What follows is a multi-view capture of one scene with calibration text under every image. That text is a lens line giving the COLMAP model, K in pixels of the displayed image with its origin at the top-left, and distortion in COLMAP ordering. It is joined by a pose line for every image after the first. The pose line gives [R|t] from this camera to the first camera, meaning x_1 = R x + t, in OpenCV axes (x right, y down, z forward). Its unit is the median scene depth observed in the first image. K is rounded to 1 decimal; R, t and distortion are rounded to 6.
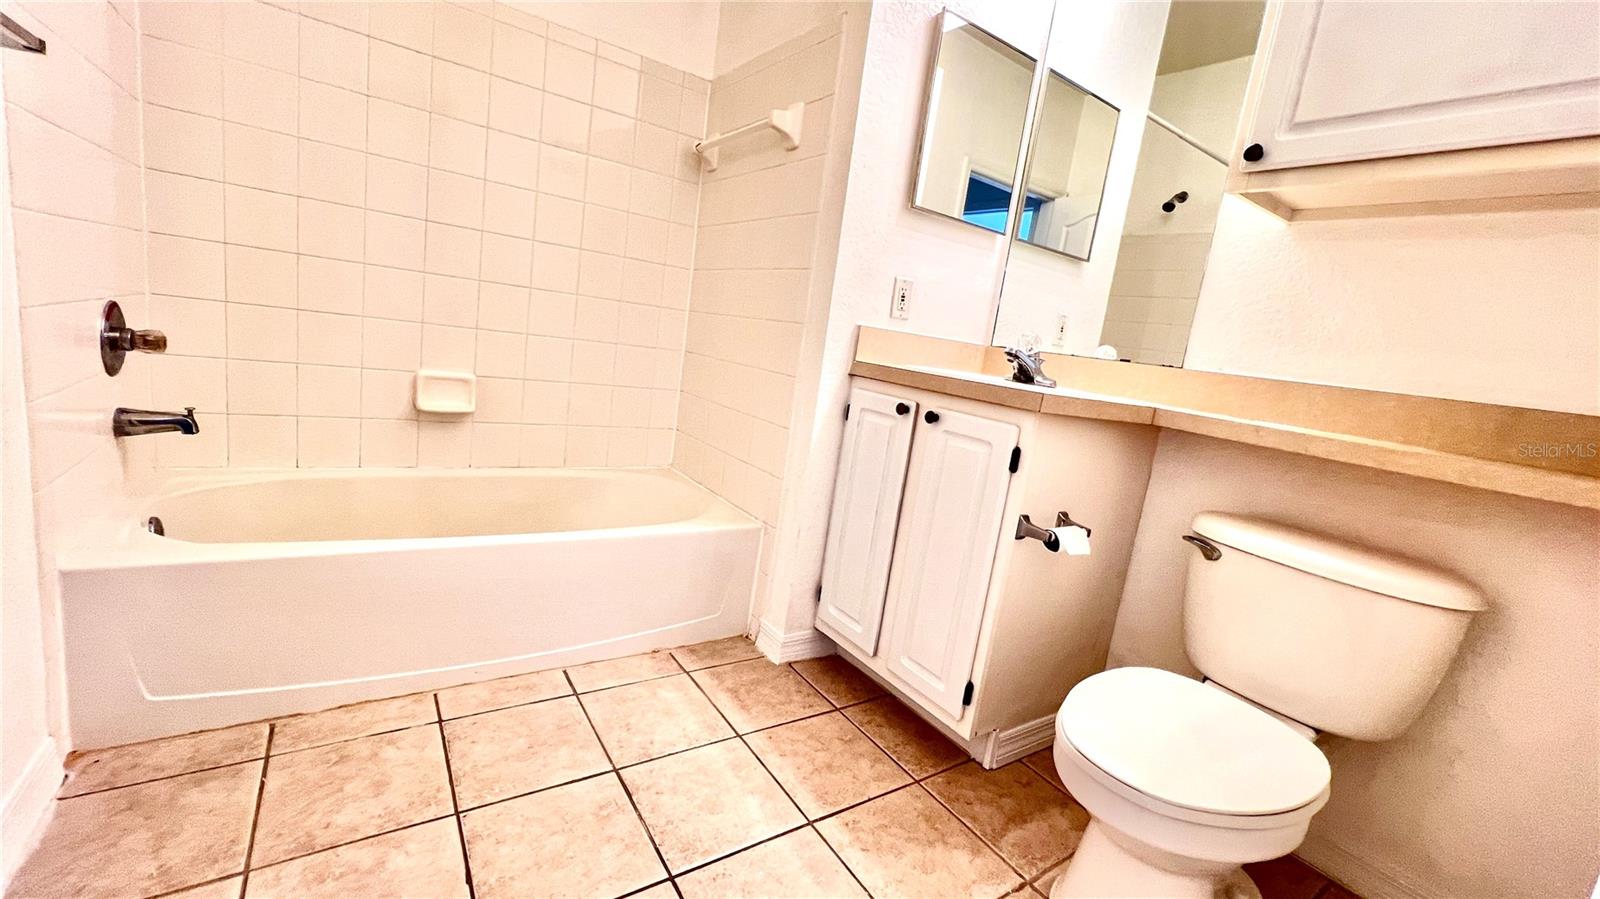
lens RADIAL K [[639.2, 0, 796.6], [0, 639.2, 448.9], [0, 0, 1]] dist [-0.002934, 0.000011]
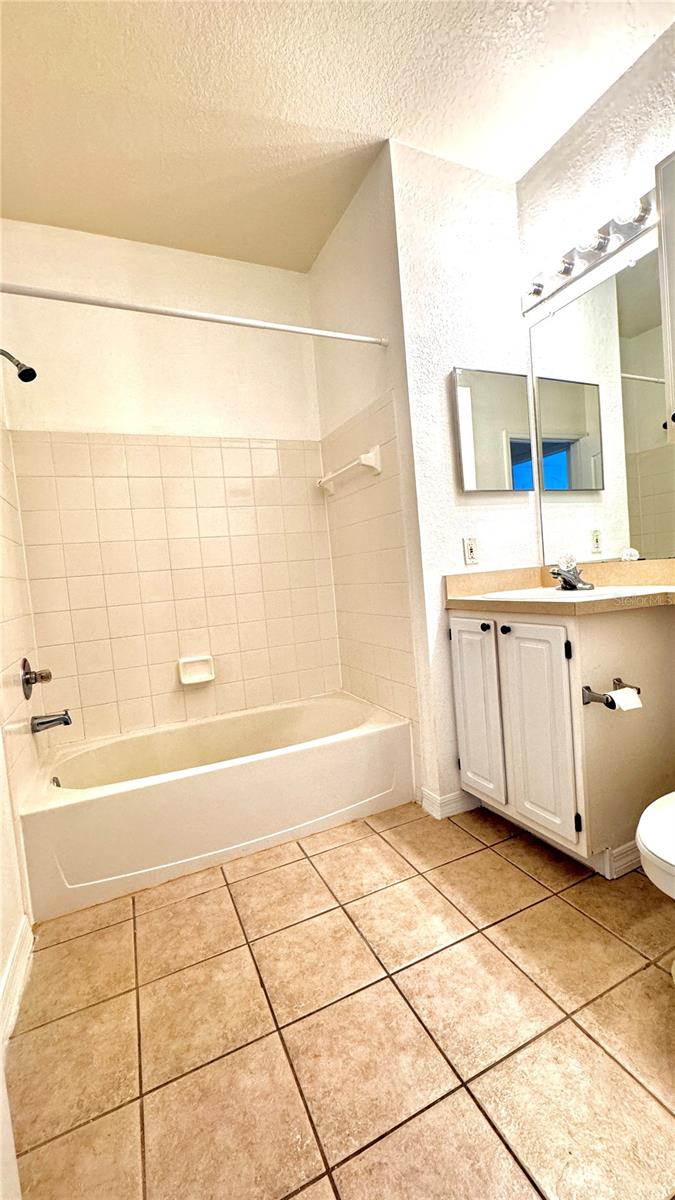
lens RADIAL K [[479.6, 0, 339.6], [0, 479.6, 599.9], [0, 0, 1]] dist [-0.003182, 0.000062]
pose [[0.962258, -0.209168, -0.174095, 0.054496], [0.186326, 0.972644, -0.138732, -0.036008], [0.198351, 0.101058, 0.974907, -0.154346]]
